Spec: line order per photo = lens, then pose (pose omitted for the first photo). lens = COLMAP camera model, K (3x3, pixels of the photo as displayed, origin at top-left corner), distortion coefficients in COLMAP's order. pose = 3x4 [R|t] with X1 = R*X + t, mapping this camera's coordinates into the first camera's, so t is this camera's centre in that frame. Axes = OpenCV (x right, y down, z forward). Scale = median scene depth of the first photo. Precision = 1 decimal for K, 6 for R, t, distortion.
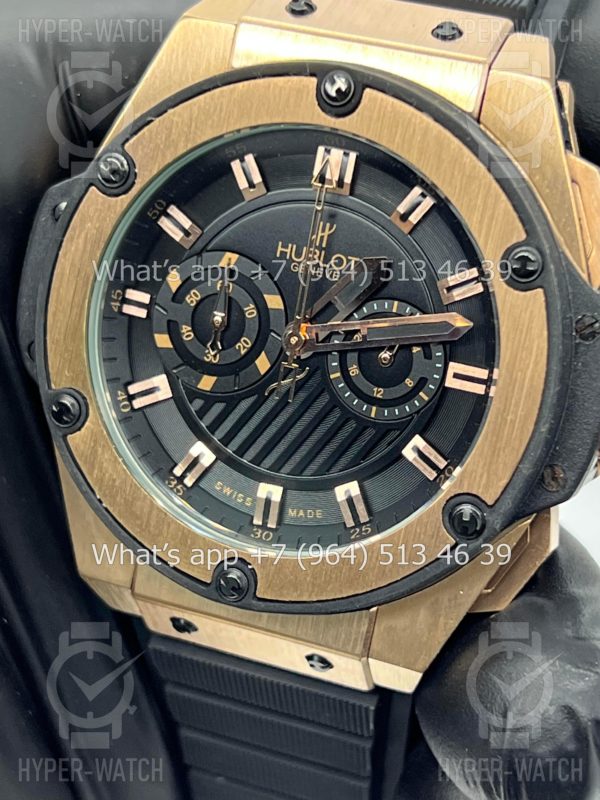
lens RADIAL K [[1885.2, 0, 303.0], [0, 1885.2, 398.6], [0, 0, 1]] dist [0.245055, 0.000000]
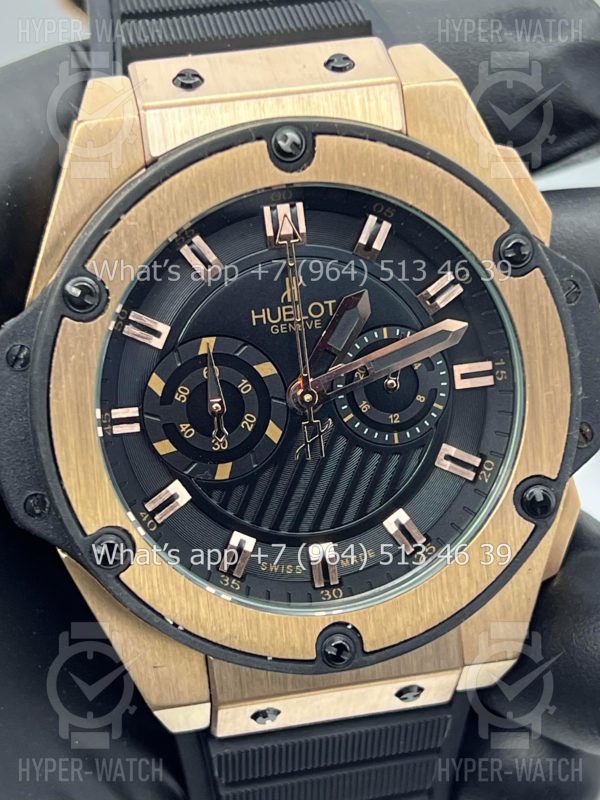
lens RADIAL K [[1885.2, 0, 293.9], [0, 1885.2, 405.2], [0, 0, 1]] dist [0.245055, 0.000000]
pose [[0.846245, -0.336224, 0.413308, -0.422343], [0.335282, 0.938938, 0.077334, -0.106428], [-0.414072, 0.073132, 0.907302, 0.099374]]
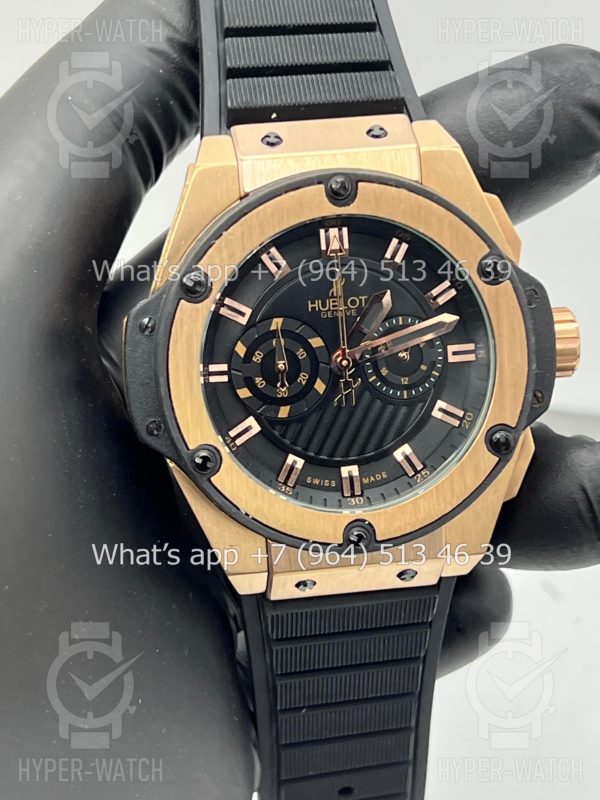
lens RADIAL K [[1885.2, 0, 296.5], [0, 1885.2, 399.3], [0, 0, 1]] dist [0.245055, 0.000000]
pose [[0.865831, -0.295921, 0.403443, -0.621537], [0.295345, 0.953157, 0.065289, -0.108907], [-0.403865, 0.062626, 0.912672, -0.292314]]
